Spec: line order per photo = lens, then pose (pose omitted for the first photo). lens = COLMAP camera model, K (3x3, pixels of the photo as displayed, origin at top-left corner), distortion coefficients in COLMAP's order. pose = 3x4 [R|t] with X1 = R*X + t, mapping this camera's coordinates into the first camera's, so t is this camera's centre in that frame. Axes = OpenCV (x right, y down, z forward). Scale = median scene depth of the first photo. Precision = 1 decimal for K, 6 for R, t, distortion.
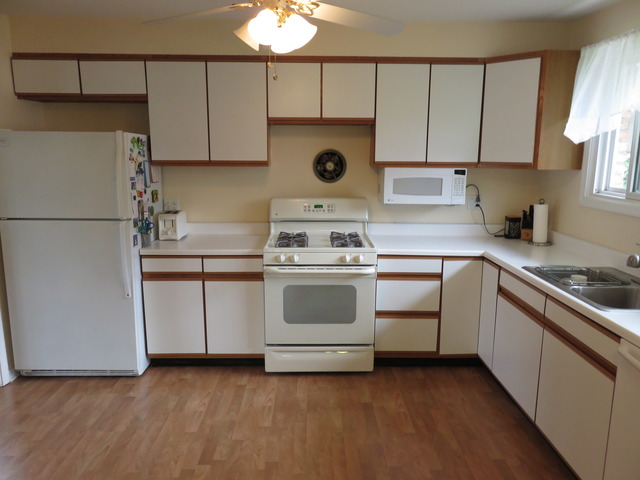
lens RADIAL K [[482.6, 0, 319.4], [0, 482.6, 240.9], [0, 0, 1]] dist [-0.009844, -0.001334]
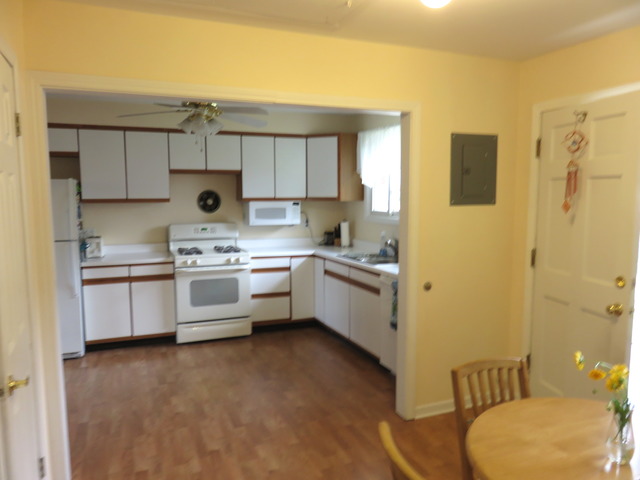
lens RADIAL K [[482.6, 0, 329.3], [0, 482.6, 239.7], [0, 0, 1]] dist [-0.009844, -0.001334]
pose [[0.926433, -0.045353, 0.373717, -0.220591], [0.075325, 0.994974, -0.065980, 0.094575], [-0.368846, 0.089276, 0.925193, -0.535884]]
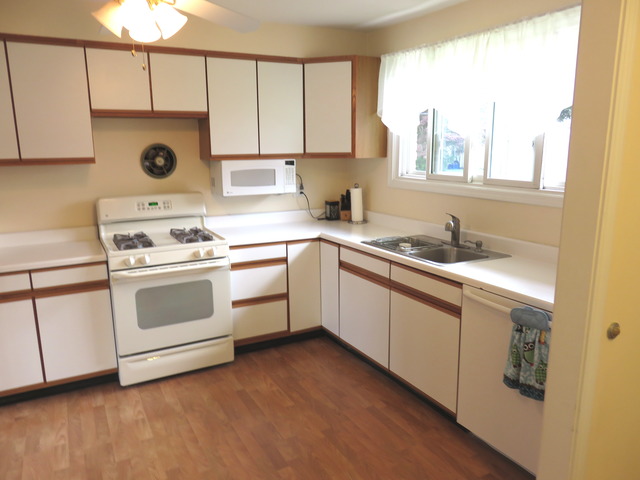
lens RADIAL K [[482.6, 0, 326.4], [0, 482.6, 241.5], [0, 0, 1]] dist [-0.009844, -0.001334]
pose [[0.885139, -0.106127, 0.453063, -0.155387], [0.099053, 0.994302, 0.039392, -0.001242], [-0.454662, 0.010010, 0.890608, -0.001358]]
